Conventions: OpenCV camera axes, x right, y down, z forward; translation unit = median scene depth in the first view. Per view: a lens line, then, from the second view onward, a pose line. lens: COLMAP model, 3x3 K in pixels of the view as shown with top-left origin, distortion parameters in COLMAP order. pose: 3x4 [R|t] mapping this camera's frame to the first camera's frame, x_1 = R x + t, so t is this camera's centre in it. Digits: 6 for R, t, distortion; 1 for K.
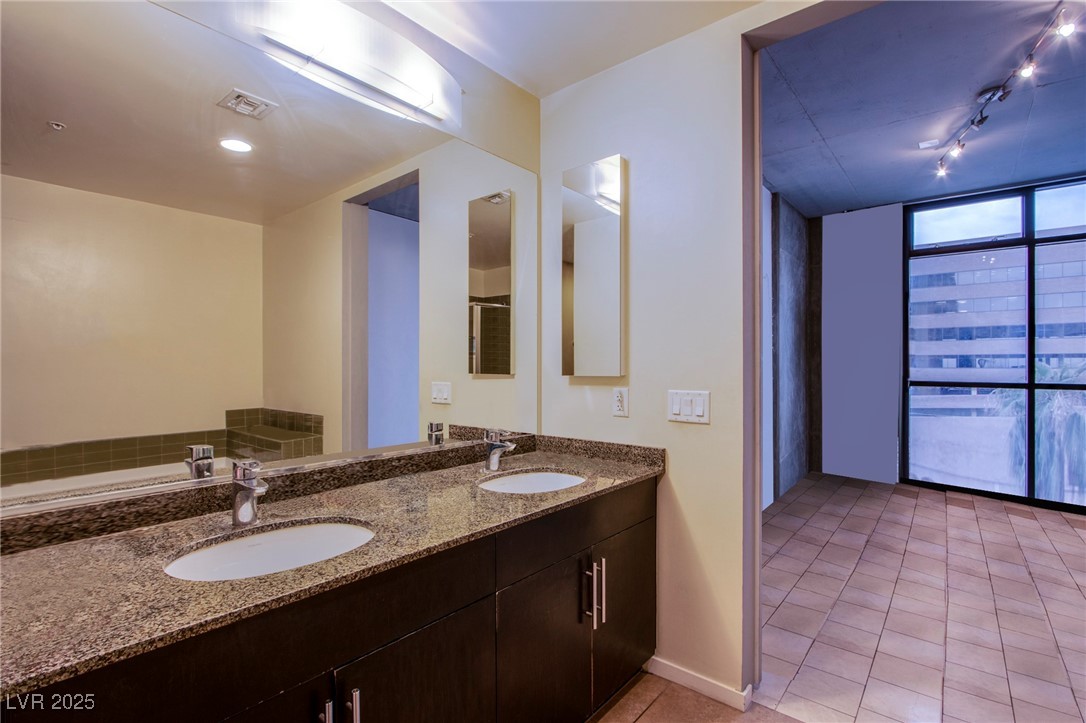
lens RADIAL K [[510.3, 0, 549.1], [0, 510.3, 365.3], [0, 0, 1]] dist [-0.011630, 0.001691]
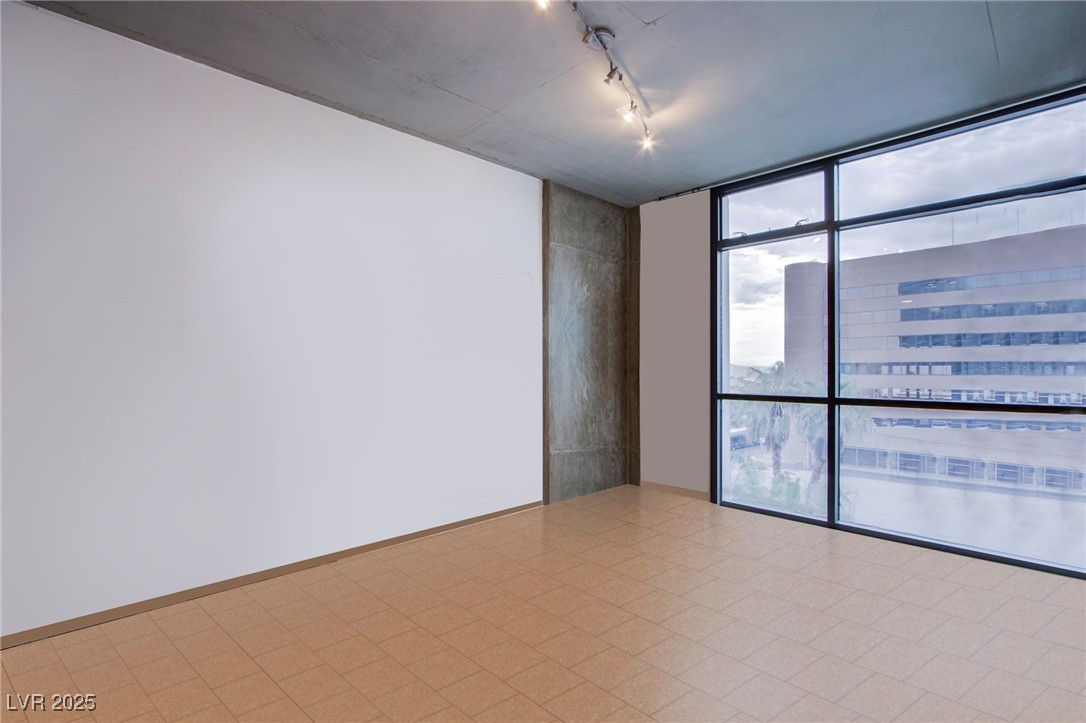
lens RADIAL K [[510.3, 0, 549.1], [0, 510.3, 365.3], [0, 0, 1]] dist [-0.011630, 0.001691]
pose [[0.993693, 0.003315, -0.112083, 0.550147], [-0.004315, 0.999953, -0.008682, -0.007239], [0.112049, 0.009111, 0.993661, 0.118597]]
